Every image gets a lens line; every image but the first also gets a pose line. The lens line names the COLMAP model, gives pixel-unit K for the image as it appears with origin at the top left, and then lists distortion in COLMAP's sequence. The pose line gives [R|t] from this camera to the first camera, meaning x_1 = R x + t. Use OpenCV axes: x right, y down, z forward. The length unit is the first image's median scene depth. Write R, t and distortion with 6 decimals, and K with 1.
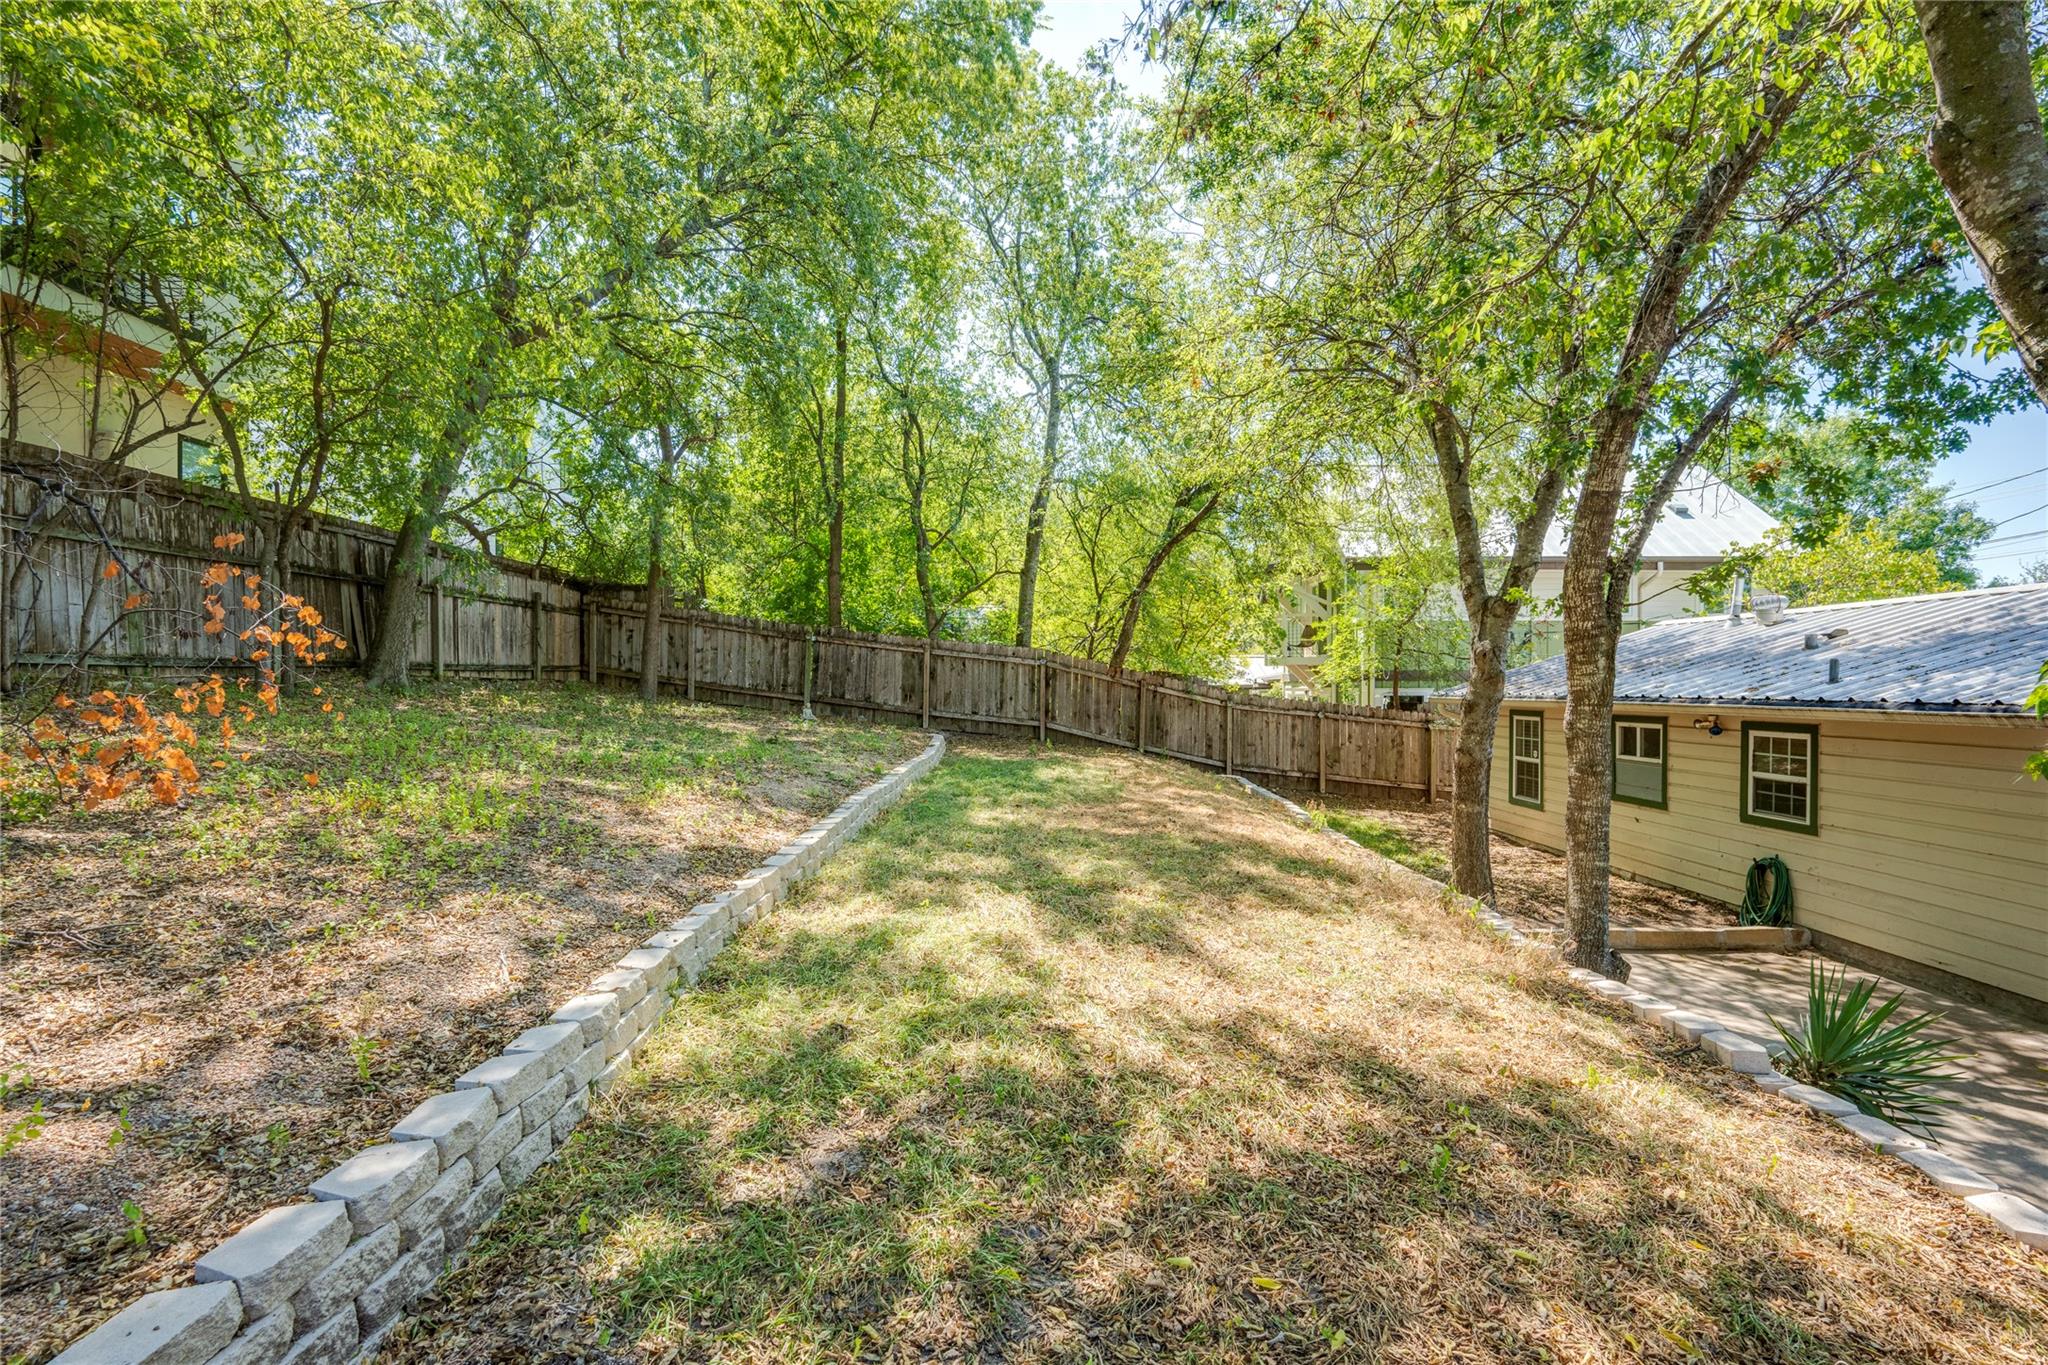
lens RADIAL K [[919.0, 0, 1025.6], [0, 919.0, 685.6], [0, 0, 1]] dist [-0.003943, 0.000251]
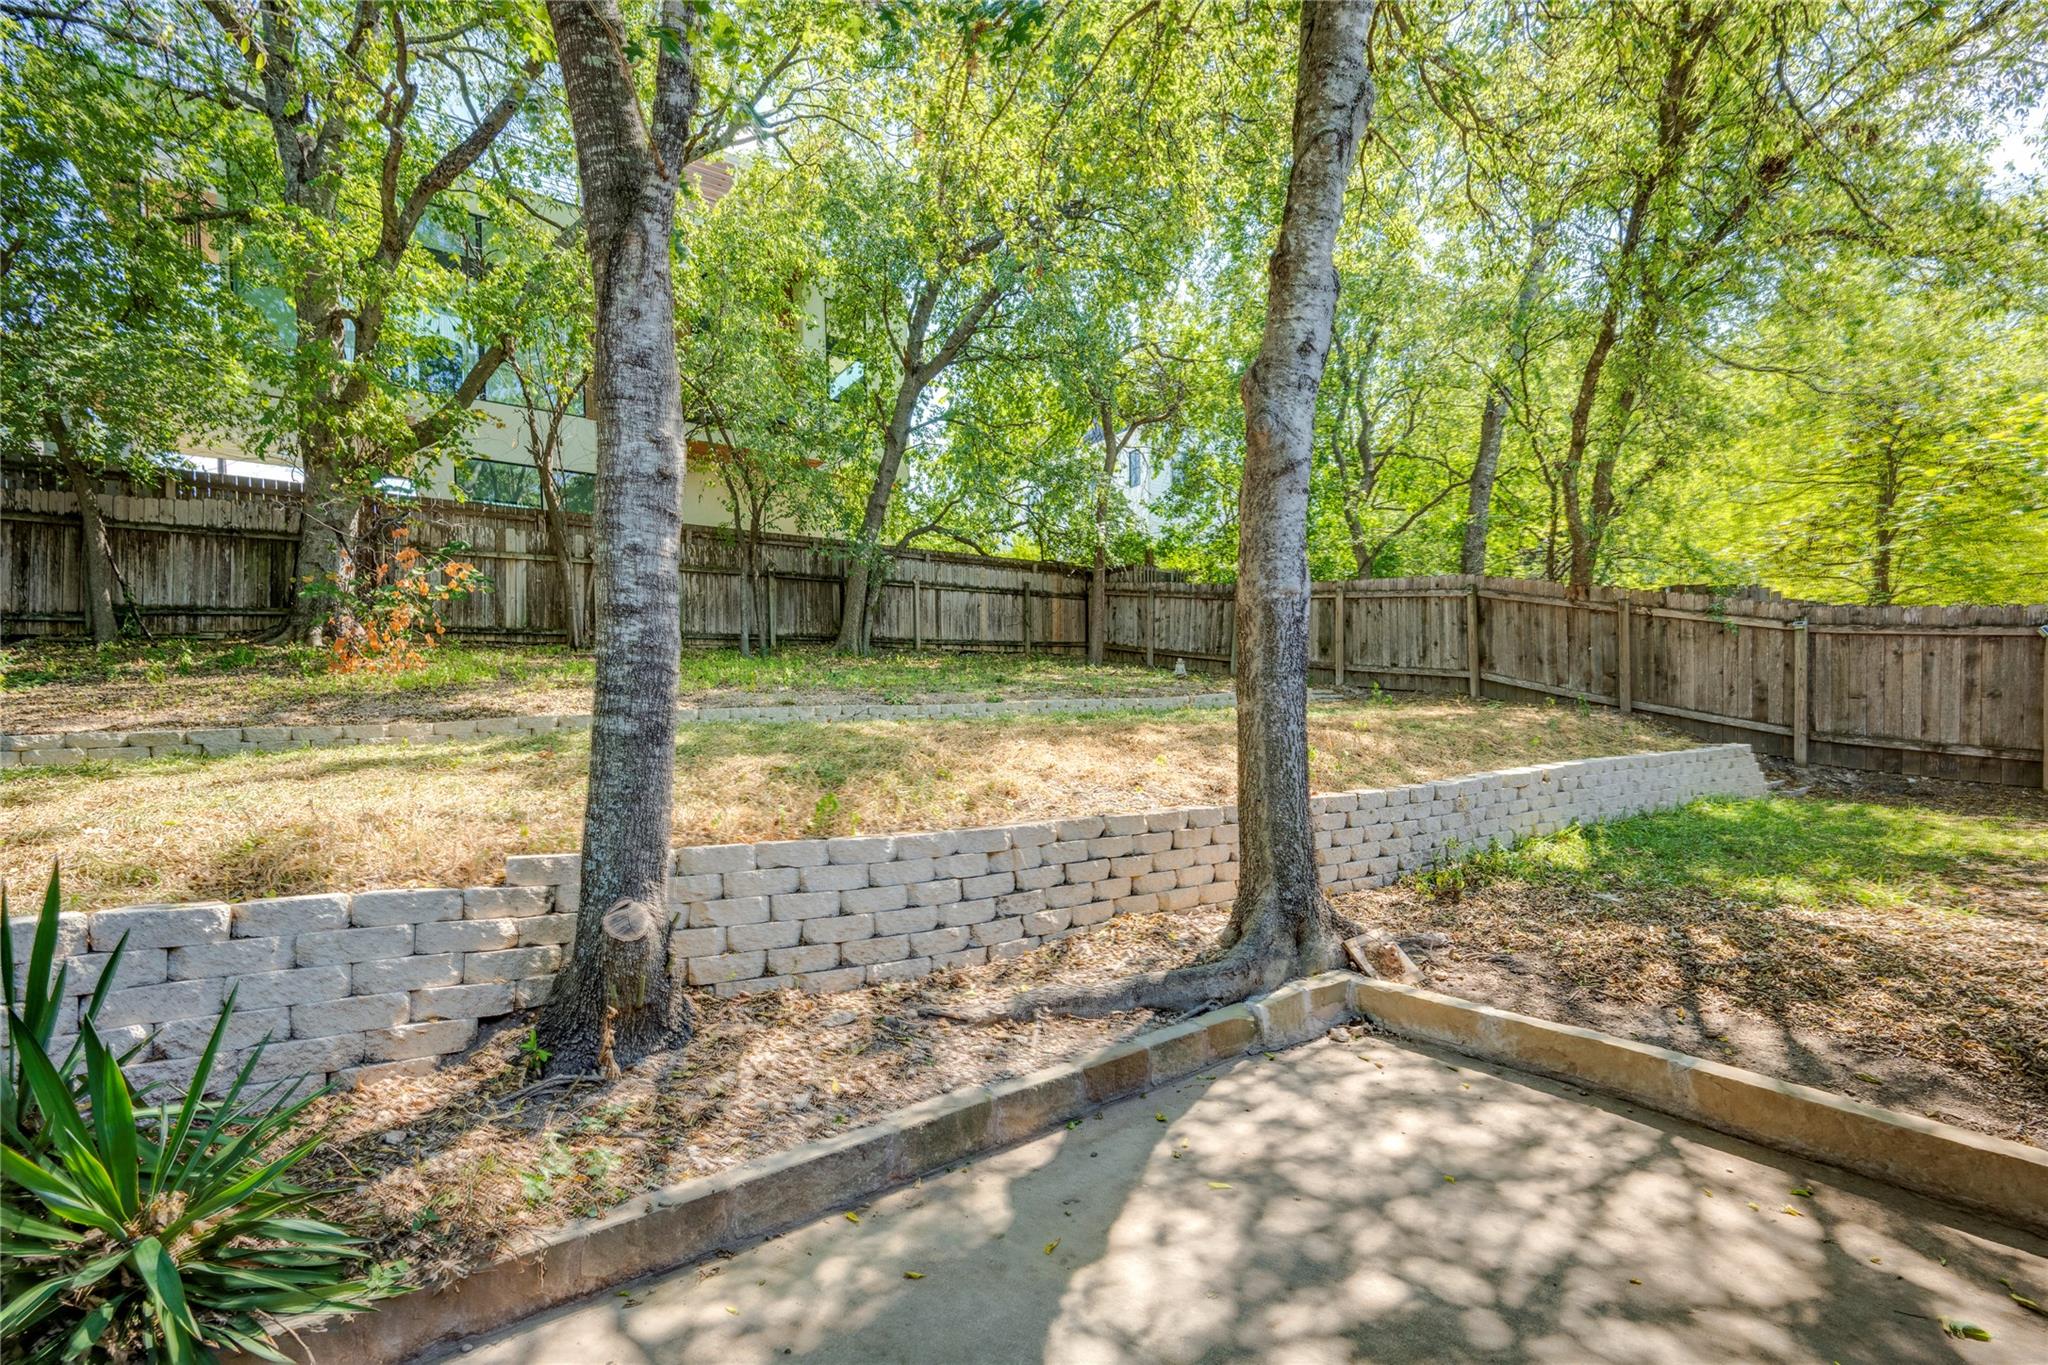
lens RADIAL K [[869.3, 0, 1031.0], [0, 869.3, 694.8], [0, 0, 1]] dist [0.000912, 0.000007]
pose [[0.589809, -0.023778, -0.807193, 0.477702], [0.018247, 0.999704, -0.016116, 0.080471], [0.807337, -0.005224, 0.590068, 0.377370]]
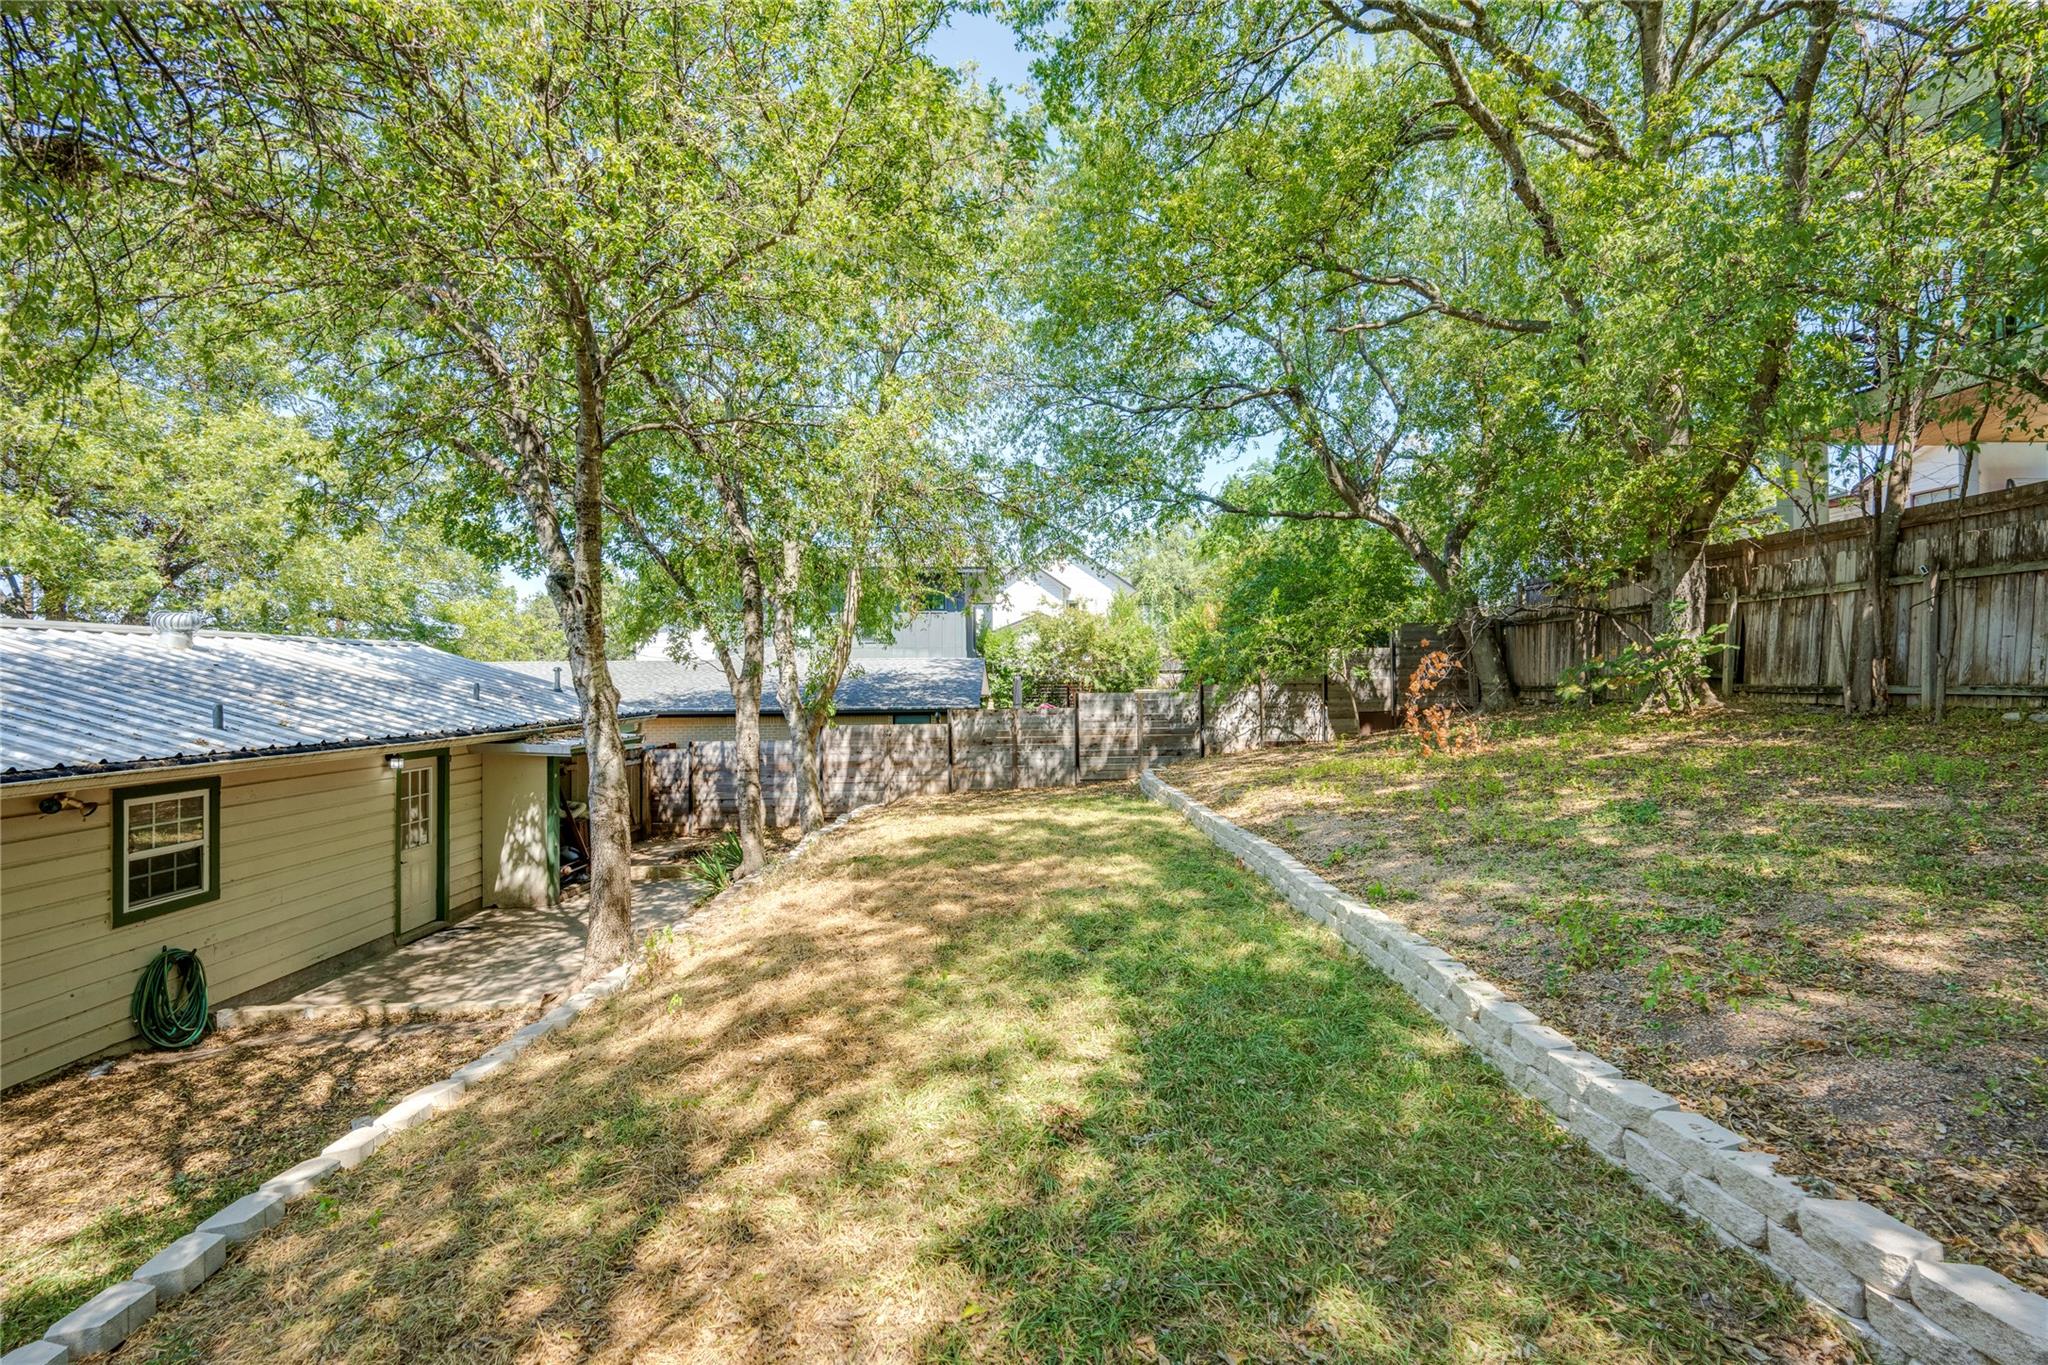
lens RADIAL K [[929.8, 0, 1075.4], [0, 929.8, 652.9], [0, 0, 1]] dist [-0.002661, -0.000196]
pose [[-0.997183, 0.004838, -0.074852, 0.049656], [0.007076, 0.999535, -0.029660, -0.028758], [0.074674, -0.030106, -0.996753, 1.211782]]
